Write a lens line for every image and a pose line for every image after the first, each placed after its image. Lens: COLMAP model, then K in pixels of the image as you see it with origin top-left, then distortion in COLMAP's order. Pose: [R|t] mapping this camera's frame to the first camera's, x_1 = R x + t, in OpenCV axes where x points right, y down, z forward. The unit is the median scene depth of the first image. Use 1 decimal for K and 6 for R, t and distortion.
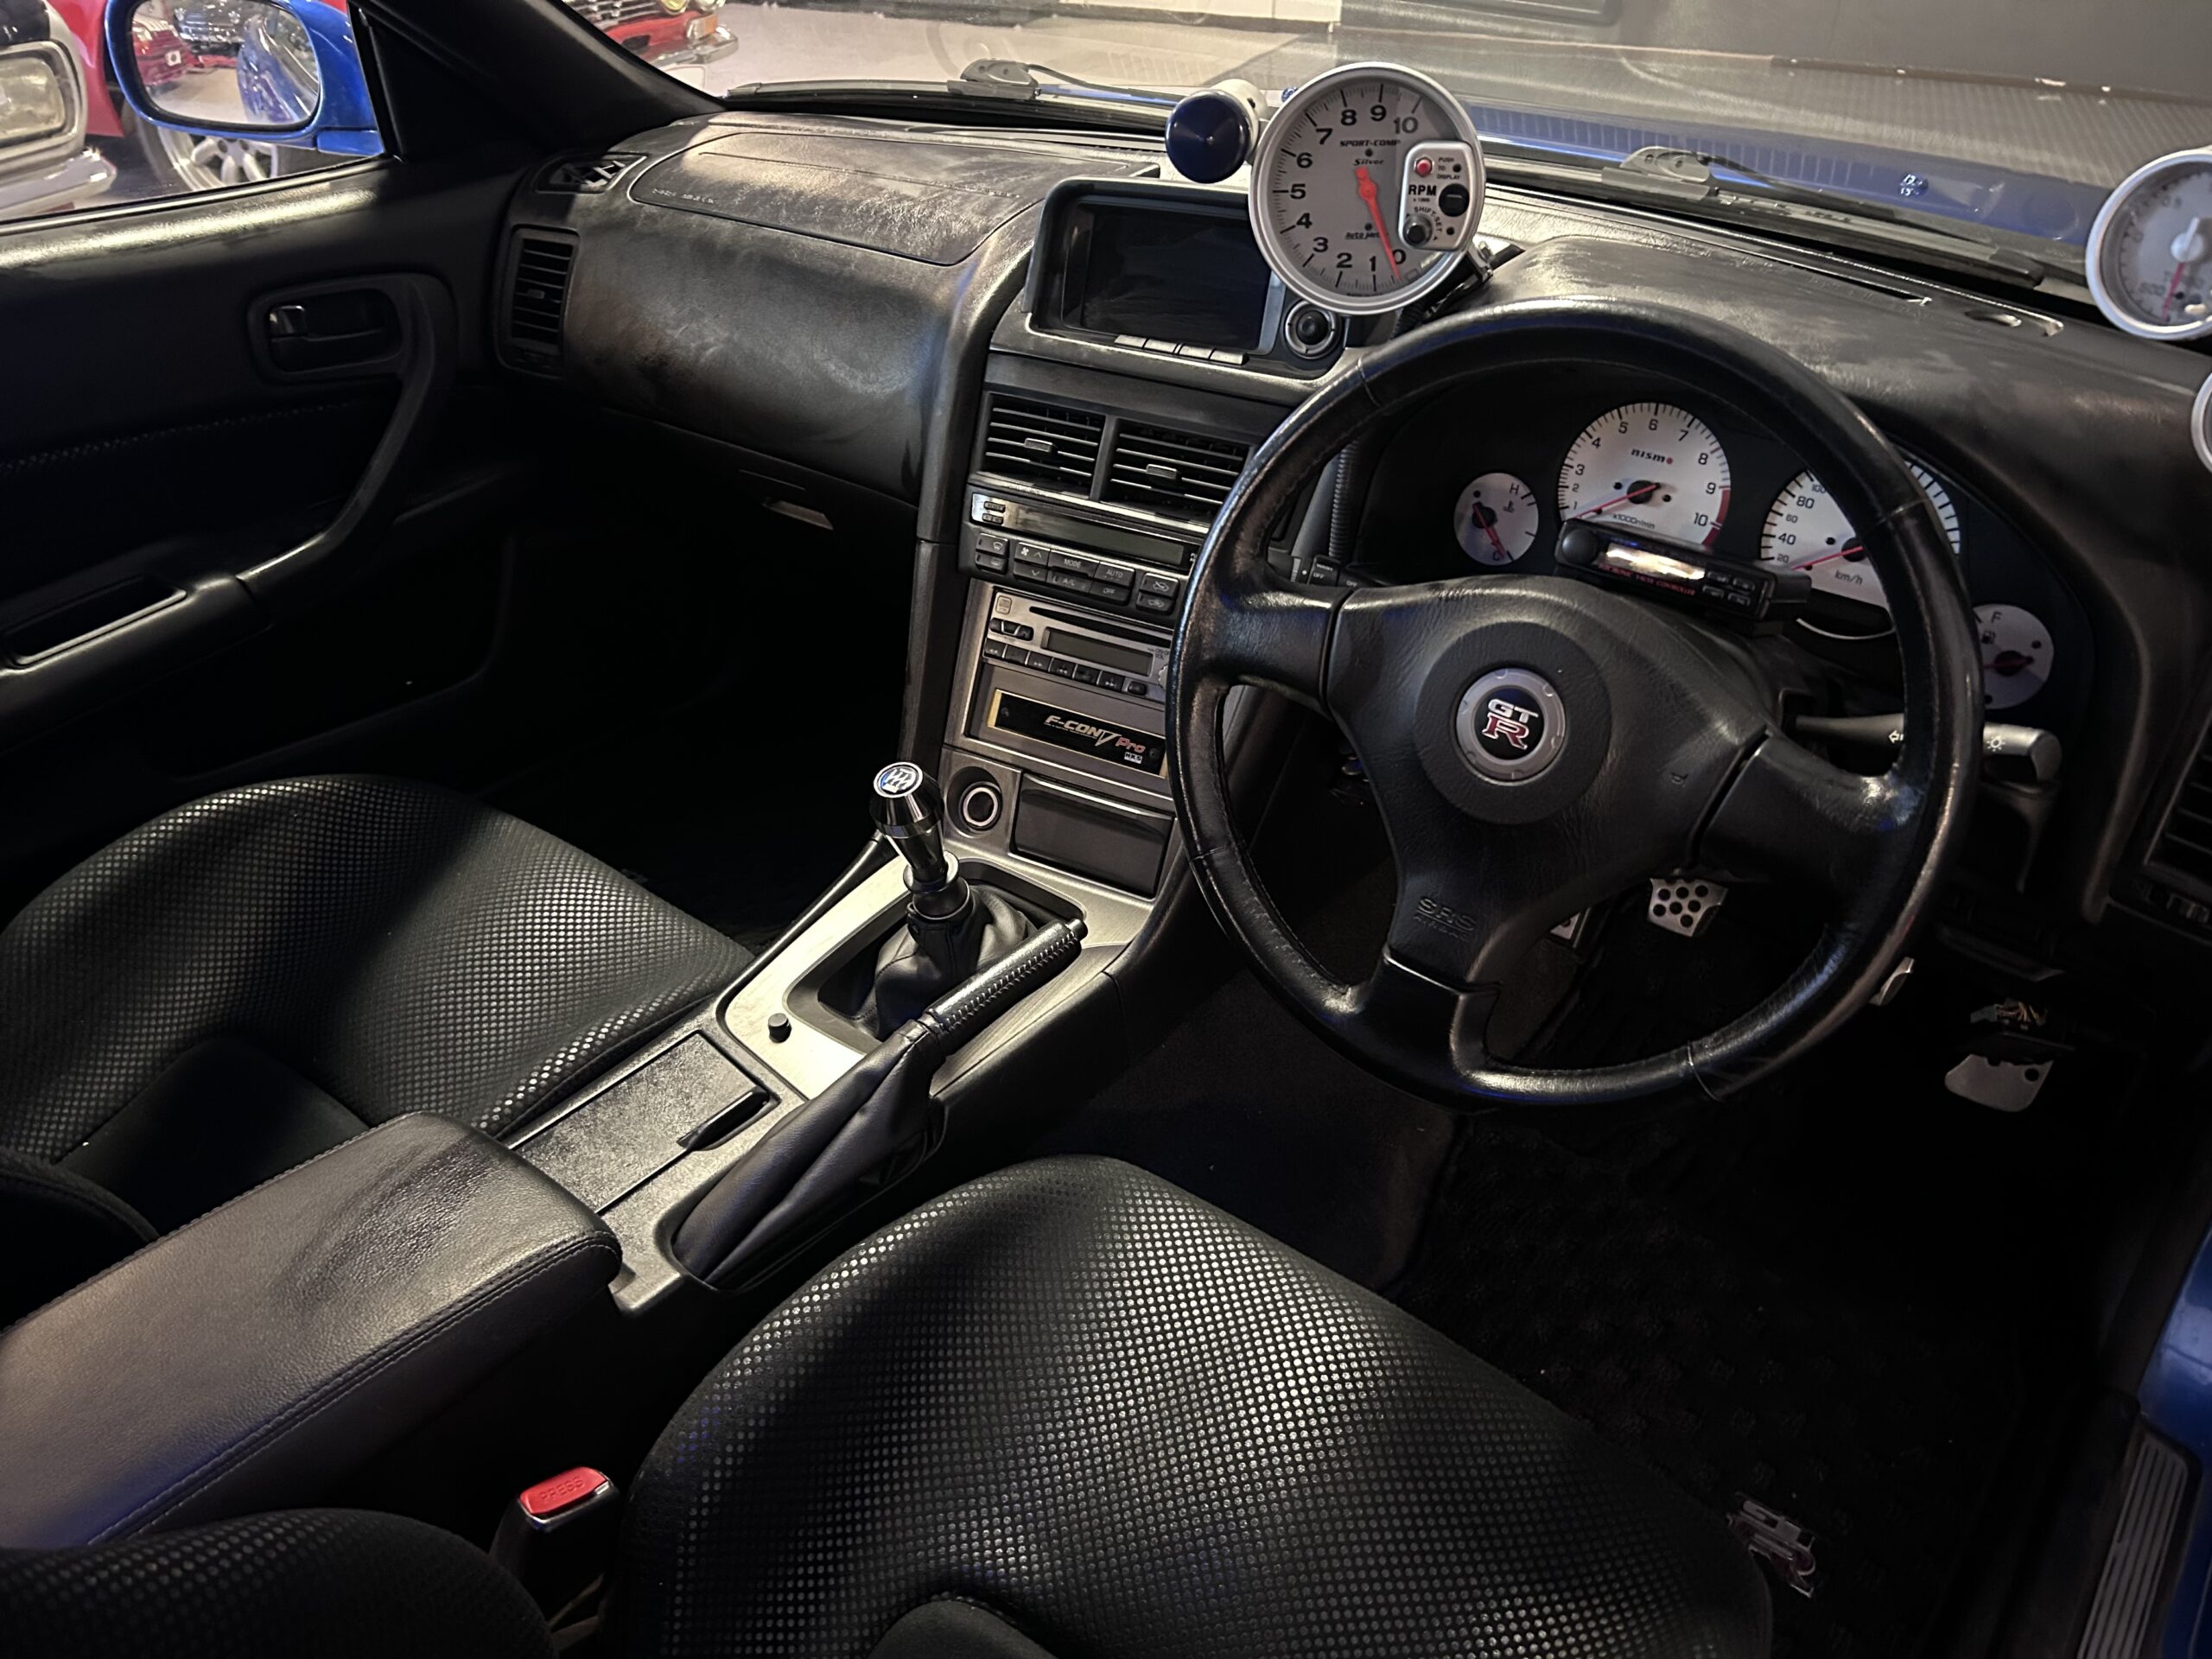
lens RADIAL K [[1676.0, 0, 1109.5], [0, 1676.0, 830.1], [0, 0, 1]] dist [0.019314, -0.011065]
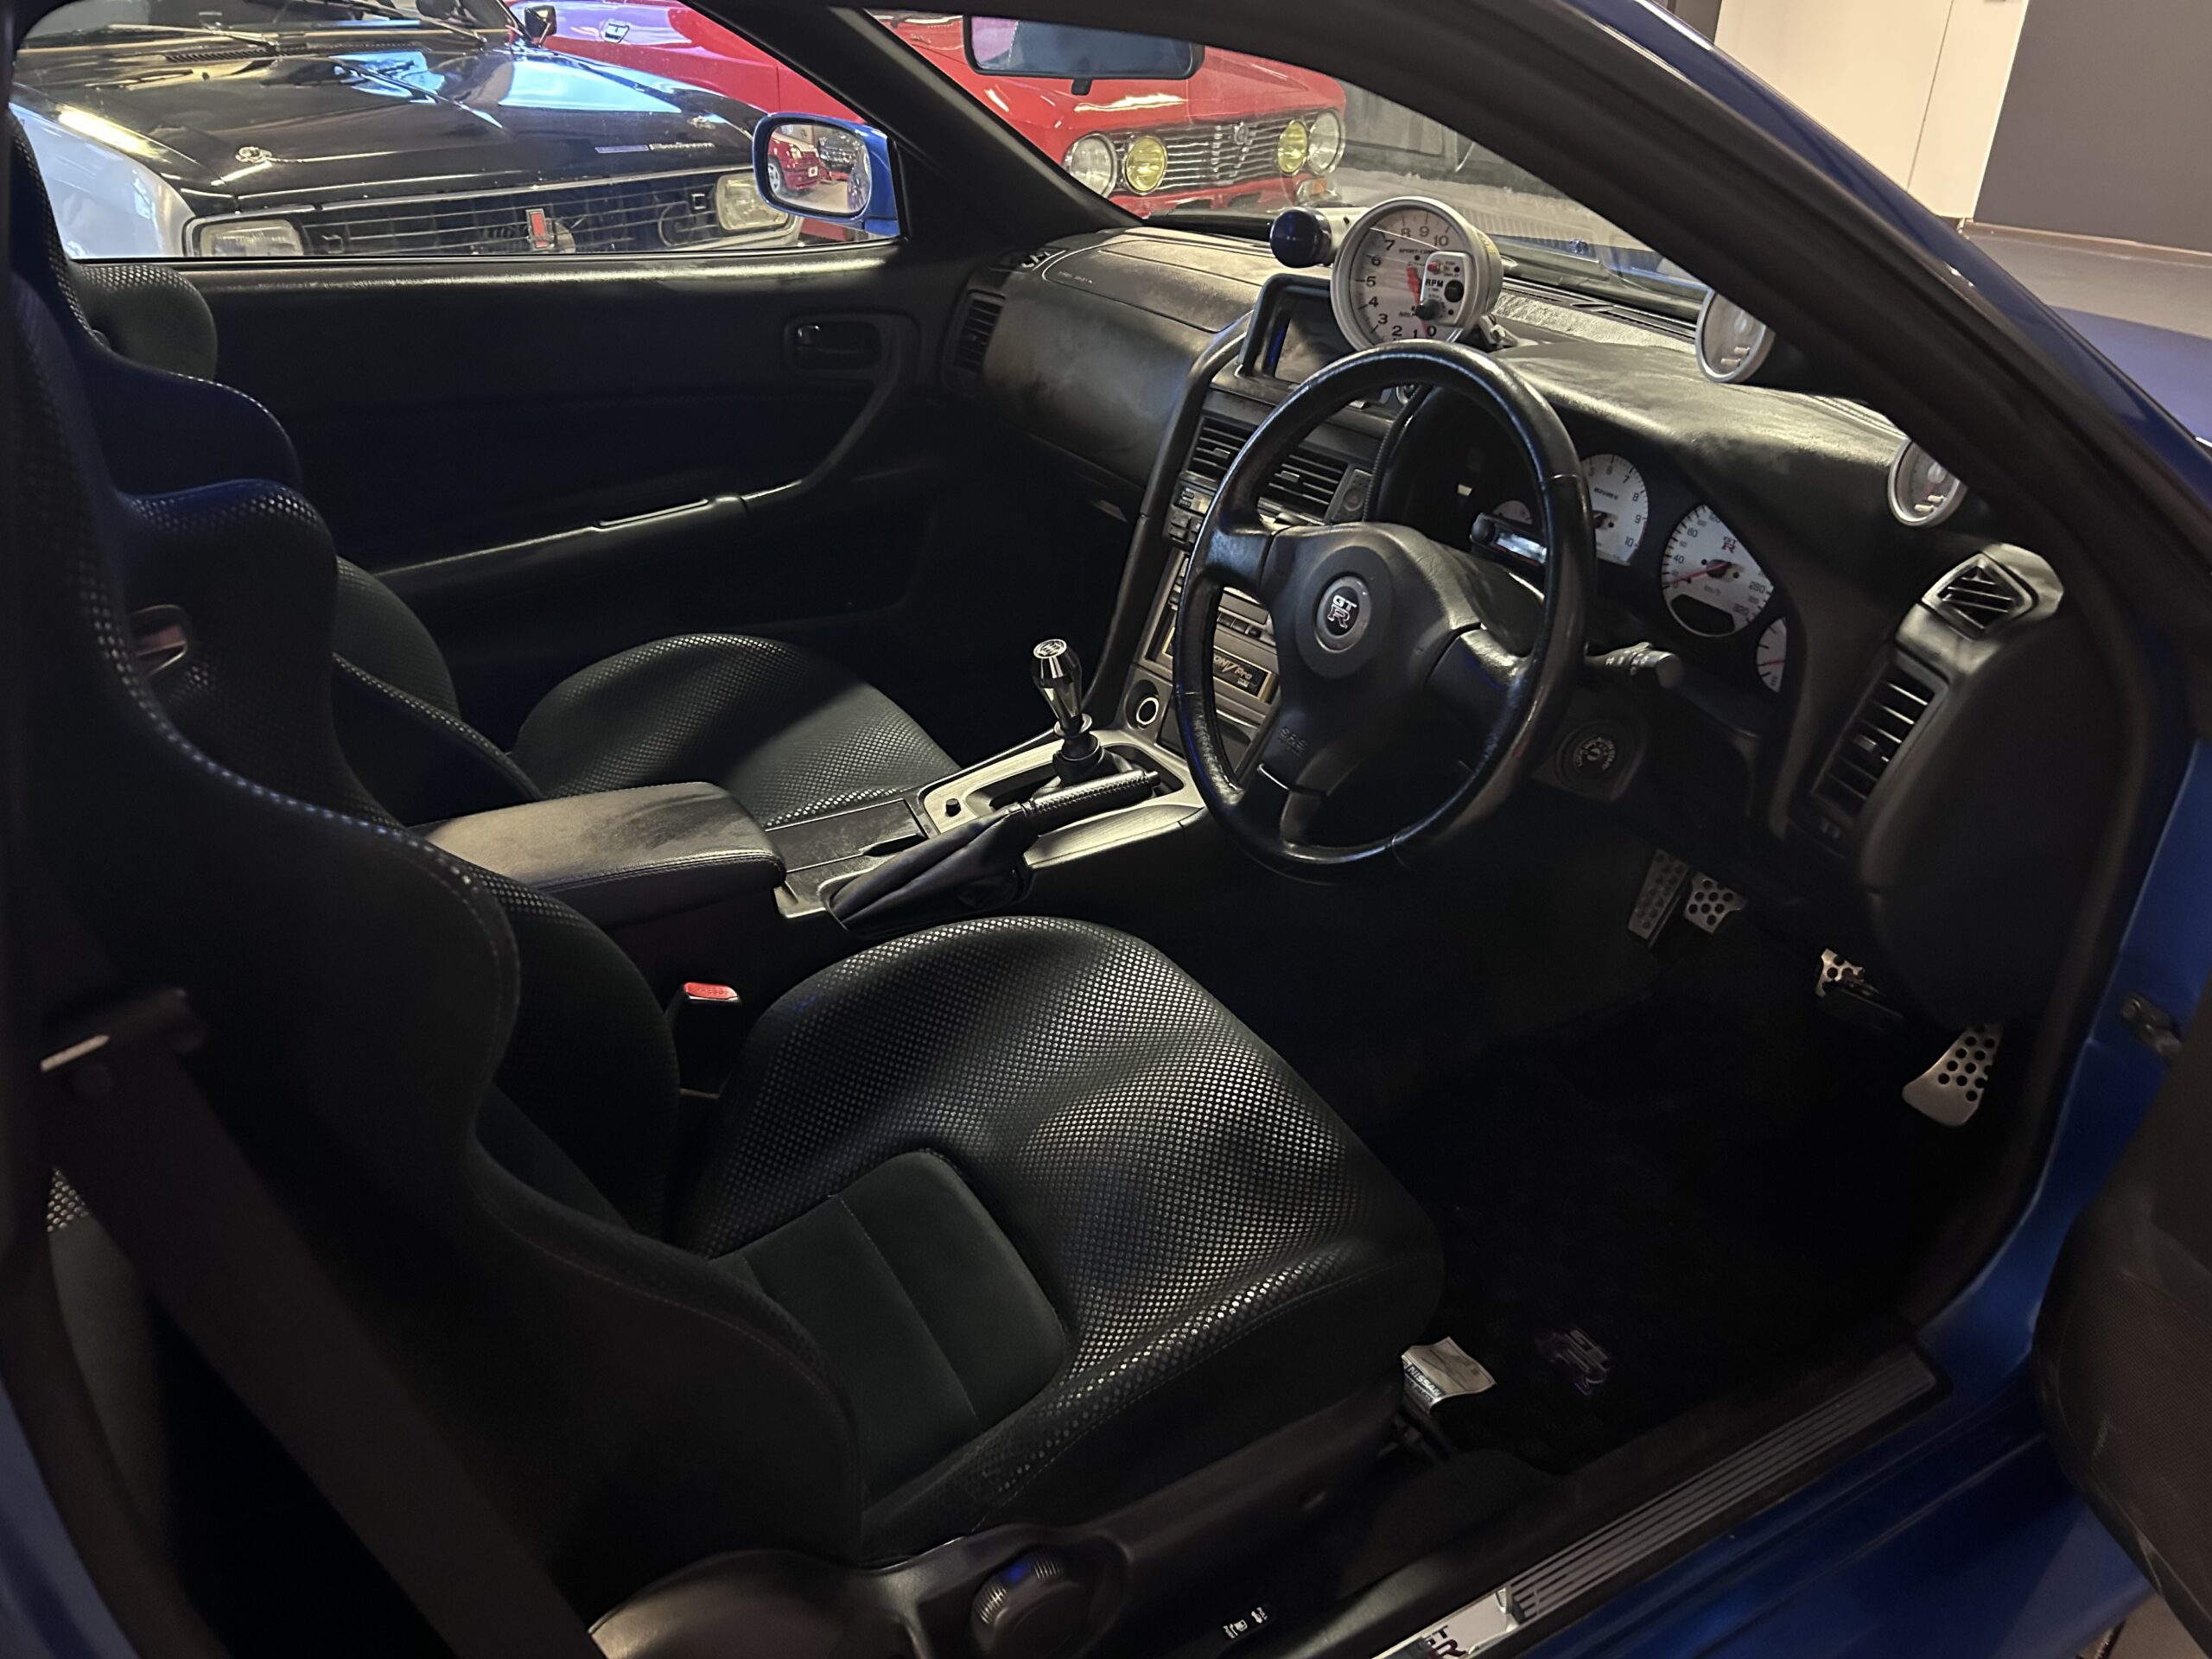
lens RADIAL K [[1676.0, 0, 1101.7], [0, 1676.0, 828.2], [0, 0, 1]] dist [0.019314, -0.011065]
pose [[0.923546, 0.184293, -0.336302, 0.379393], [-0.212931, 0.975786, -0.050017, 0.162287], [0.318941, 0.117802, 0.940425, -0.305802]]
